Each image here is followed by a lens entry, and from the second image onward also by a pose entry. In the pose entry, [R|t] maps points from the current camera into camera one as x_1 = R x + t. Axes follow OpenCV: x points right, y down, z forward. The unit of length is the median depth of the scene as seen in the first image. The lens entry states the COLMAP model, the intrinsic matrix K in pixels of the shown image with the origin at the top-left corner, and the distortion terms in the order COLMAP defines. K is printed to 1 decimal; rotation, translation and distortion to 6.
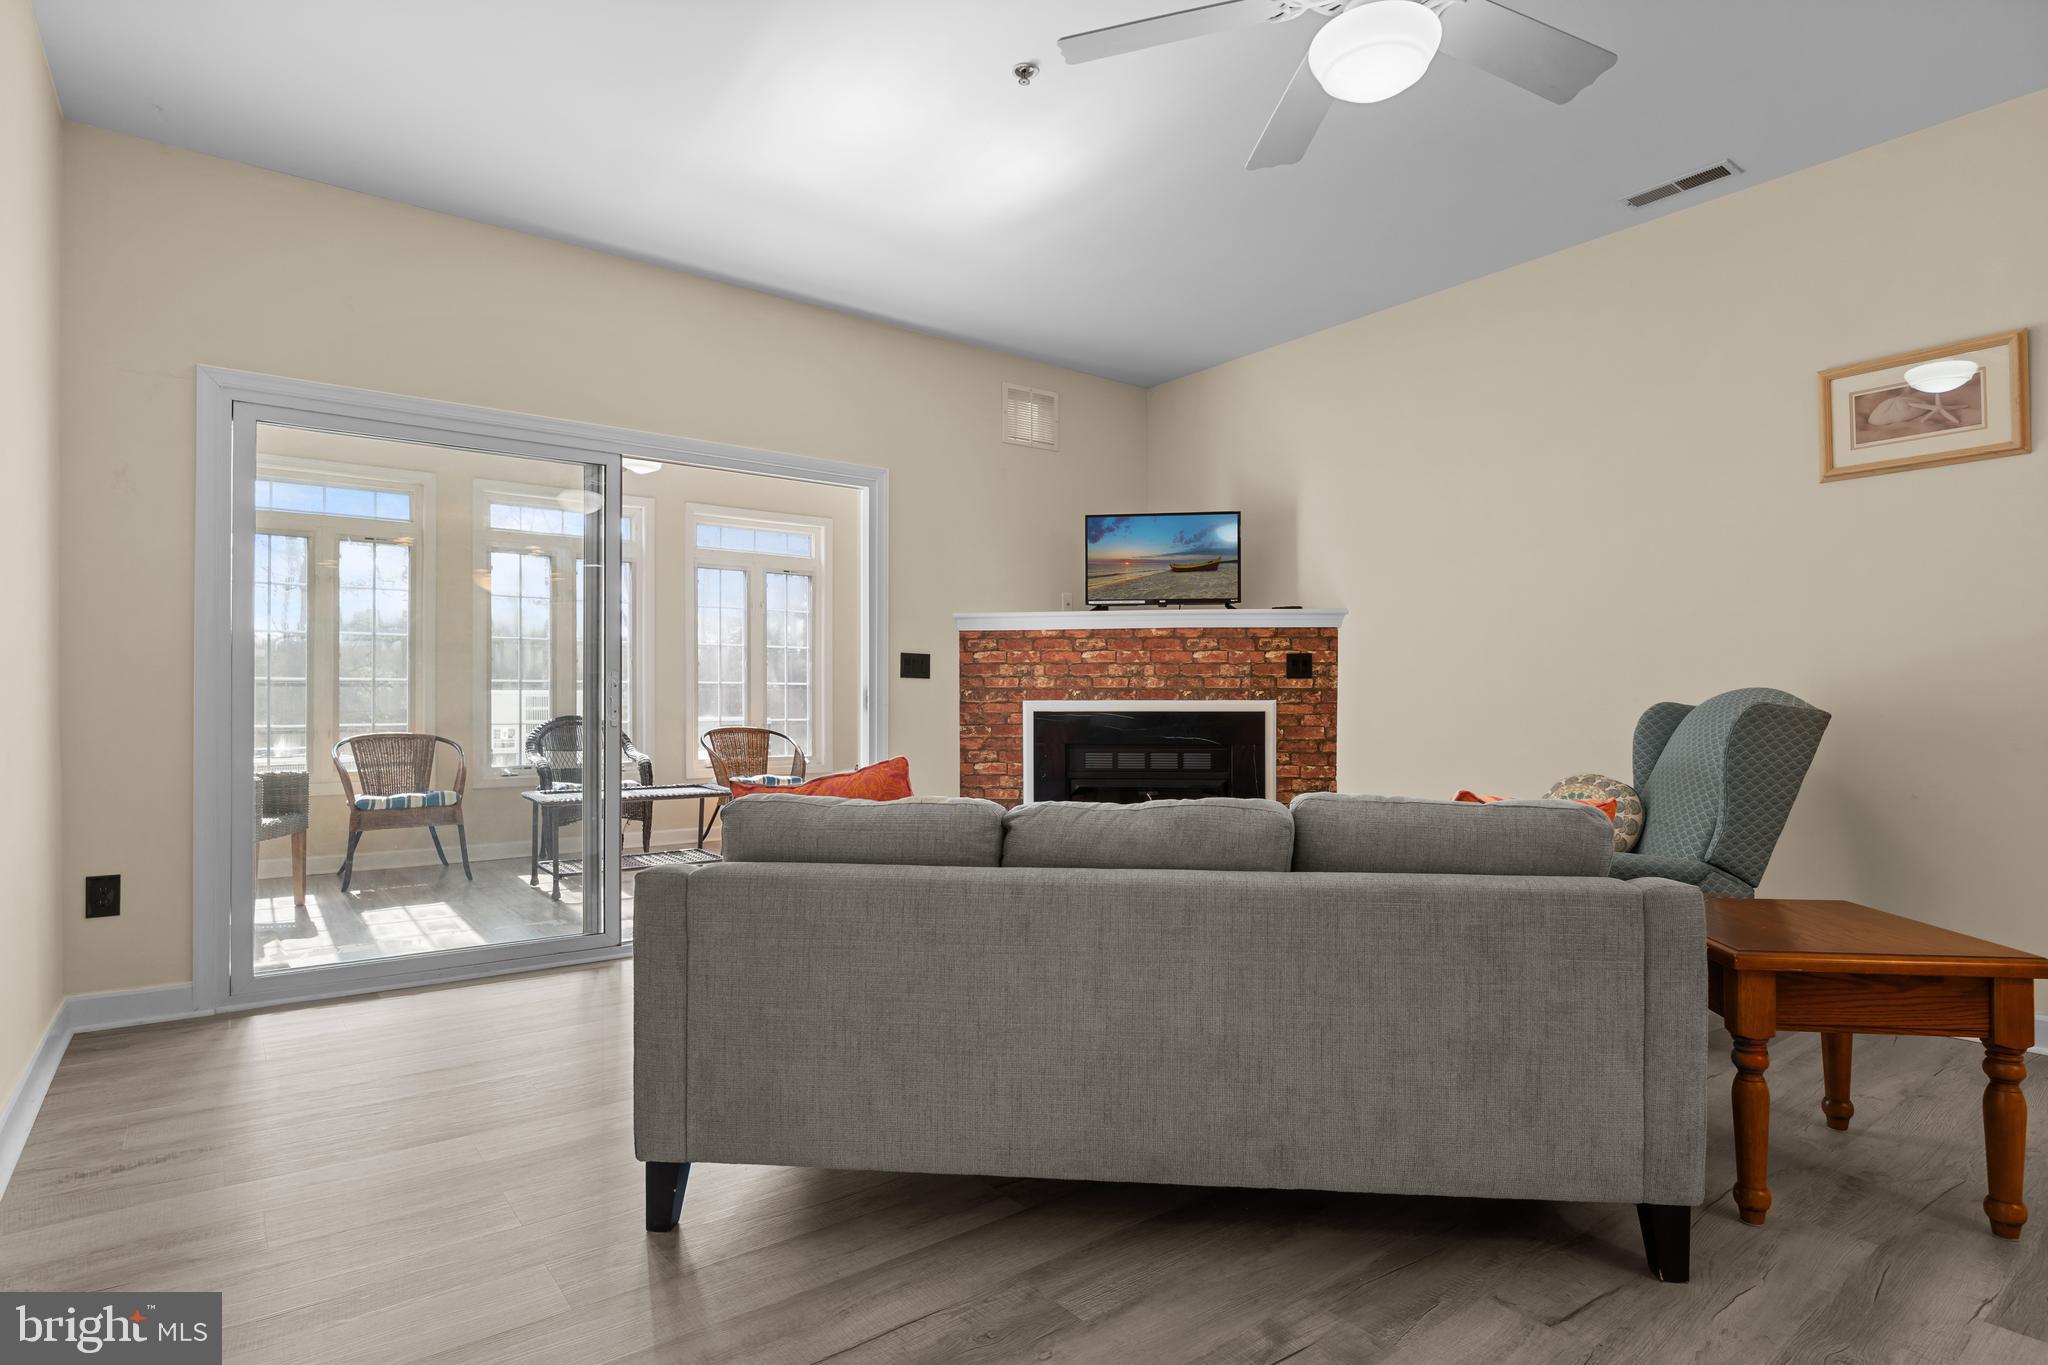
lens RADIAL K [[1069.9, 0, 1020.5], [0, 1069.9, 689.6], [0, 0, 1]] dist [-0.014761, -0.000762]
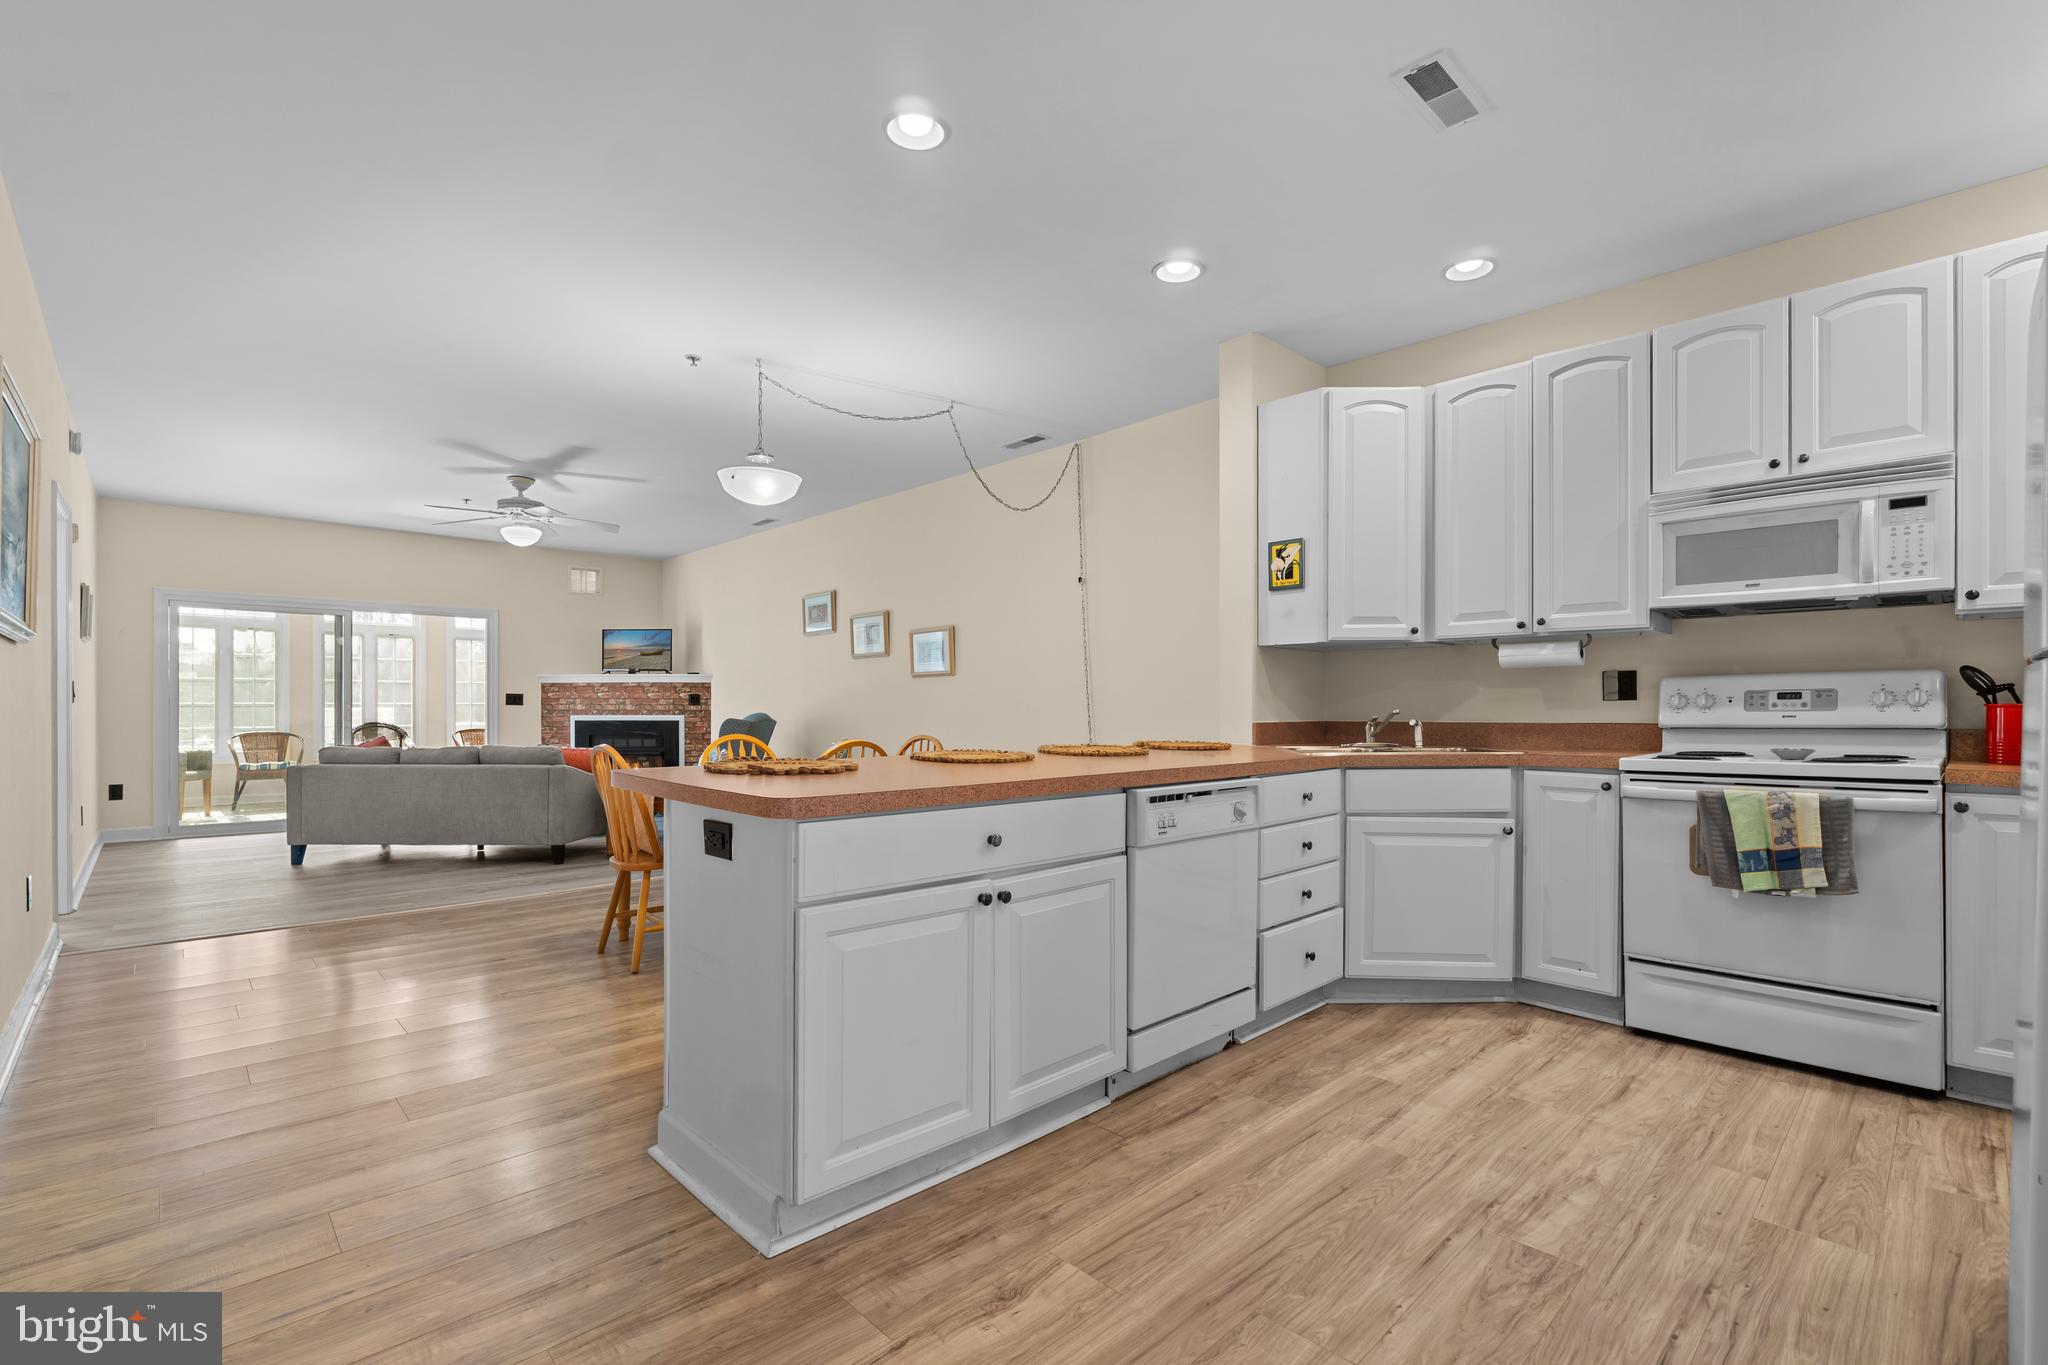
lens RADIAL K [[924.8, 0, 1026.2], [0, 924.8, 704.5], [0, 0, 1]] dist [-0.009173, 0.000272]
pose [[0.994190, 0.000693, 0.107633, 0.719332], [-0.001621, 0.999962, 0.008536, -0.029064], [-0.107623, -0.008661, 0.994154, -0.953295]]
